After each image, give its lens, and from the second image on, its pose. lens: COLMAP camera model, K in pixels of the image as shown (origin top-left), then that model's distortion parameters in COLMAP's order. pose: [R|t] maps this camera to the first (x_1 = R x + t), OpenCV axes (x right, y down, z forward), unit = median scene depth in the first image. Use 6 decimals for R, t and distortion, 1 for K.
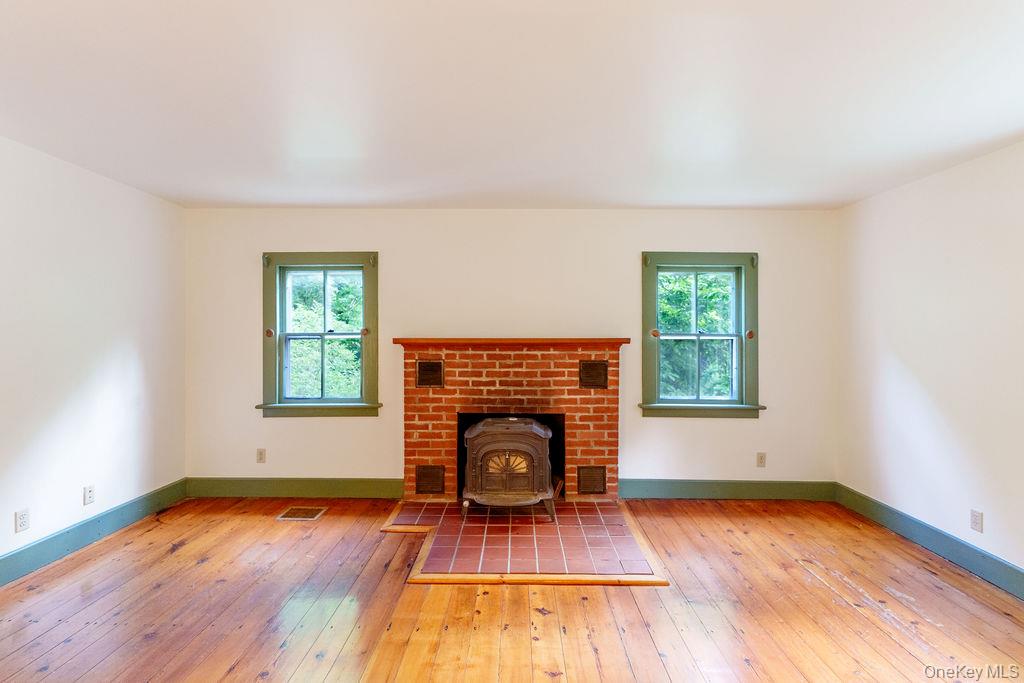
lens RADIAL K [[478.9, 0, 514.1], [0, 478.9, 332.7], [0, 0, 1]] dist [0.001258, 0.002840]
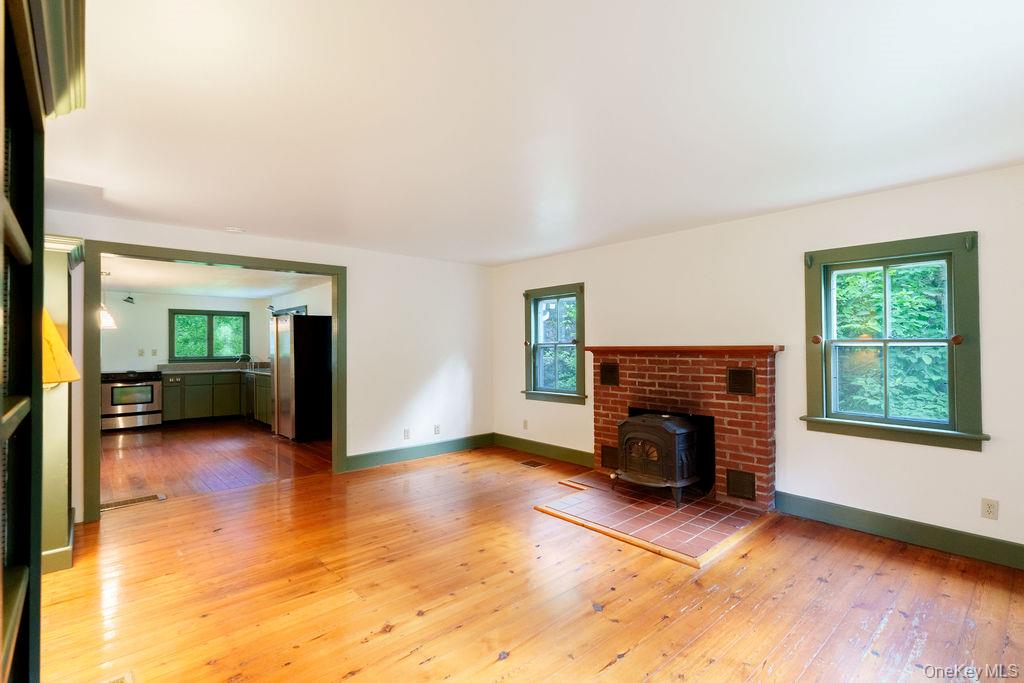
lens RADIAL K [[478.9, 0, 507.3], [0, 478.9, 327.2], [0, 0, 1]] dist [0.001258, 0.002840]
pose [[0.662814, -0.035175, -0.747958, 0.604887], [0.020100, 0.999372, -0.029187, -0.008169], [0.748514, 0.004312, 0.663104, -0.052555]]
